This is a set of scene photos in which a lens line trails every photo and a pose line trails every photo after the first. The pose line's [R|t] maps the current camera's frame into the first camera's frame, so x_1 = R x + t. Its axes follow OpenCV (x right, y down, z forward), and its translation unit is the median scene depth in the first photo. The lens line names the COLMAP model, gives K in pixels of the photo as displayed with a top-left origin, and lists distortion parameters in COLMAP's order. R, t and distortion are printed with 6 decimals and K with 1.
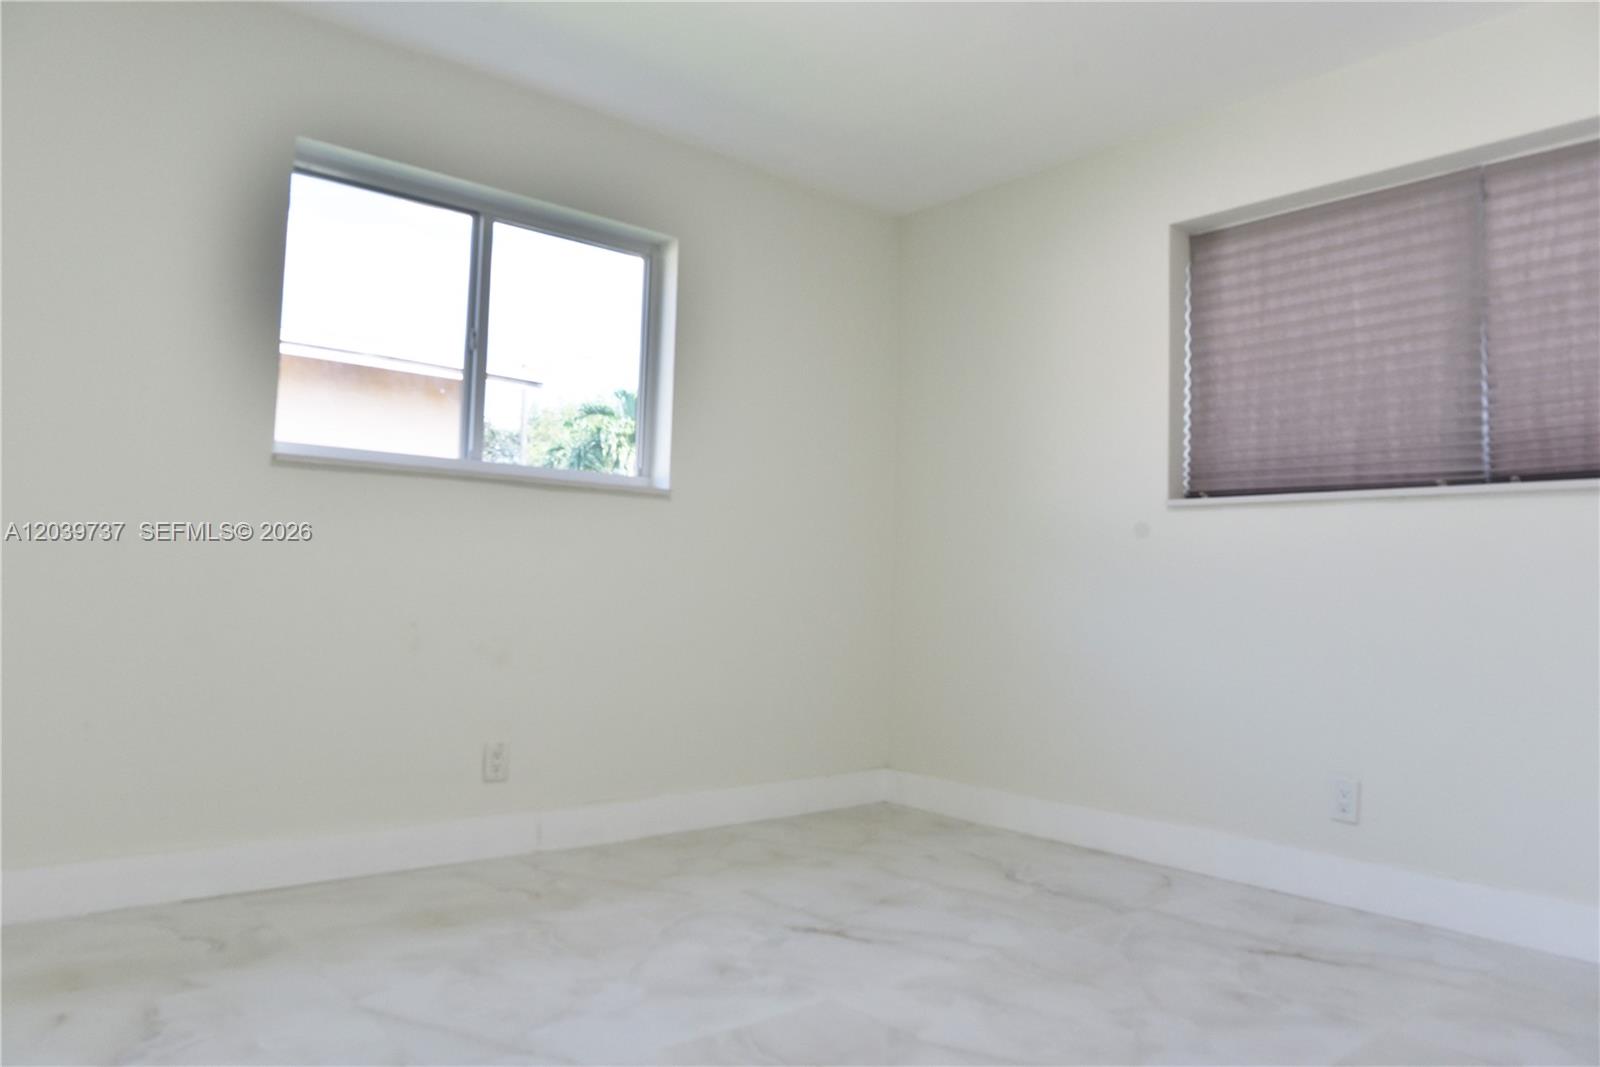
lens RADIAL K [[1093.1, 0, 796.6], [0, 1093.1, 533.1], [0, 0, 1]] dist [-0.052809, 0.026258]
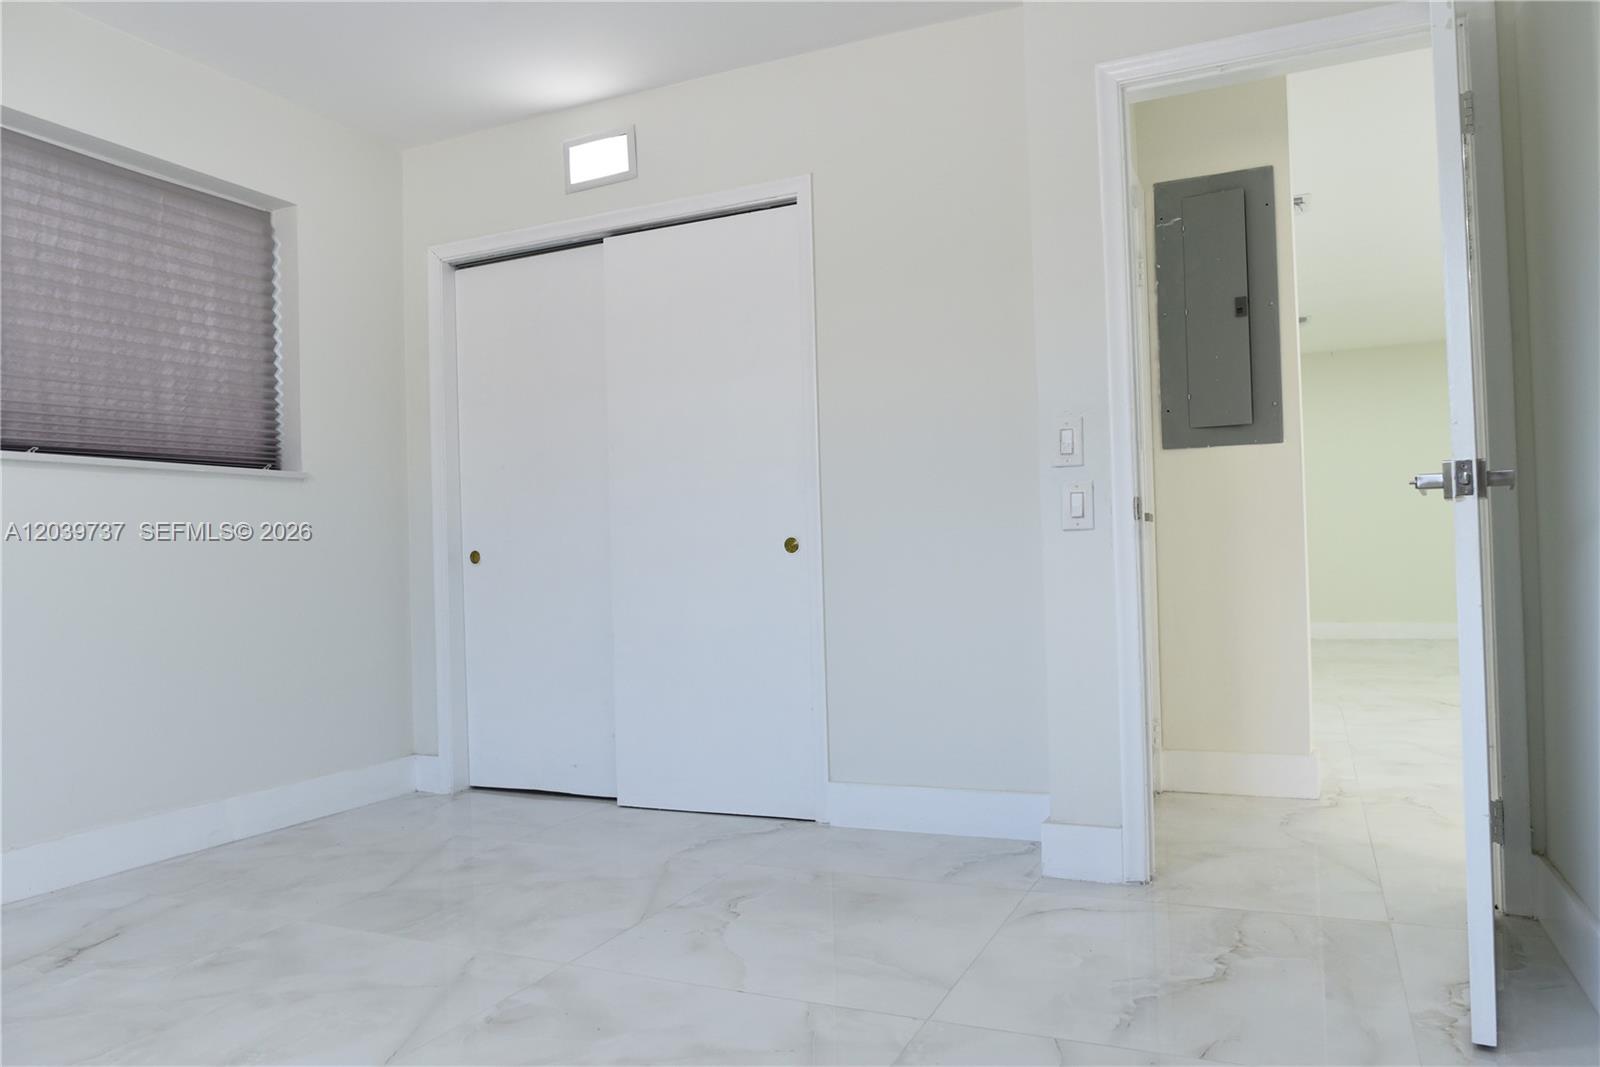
lens RADIAL K [[1093.1, 0, 804.3], [0, 1093.1, 534.4], [0, 0, 1]] dist [-0.052809, 0.026258]
pose [[-0.414672, -0.005798, 0.909952, -0.588913], [-0.038349, 0.999203, -0.011109, 0.015025], [-0.909162, -0.039503, -0.414564, 0.753598]]
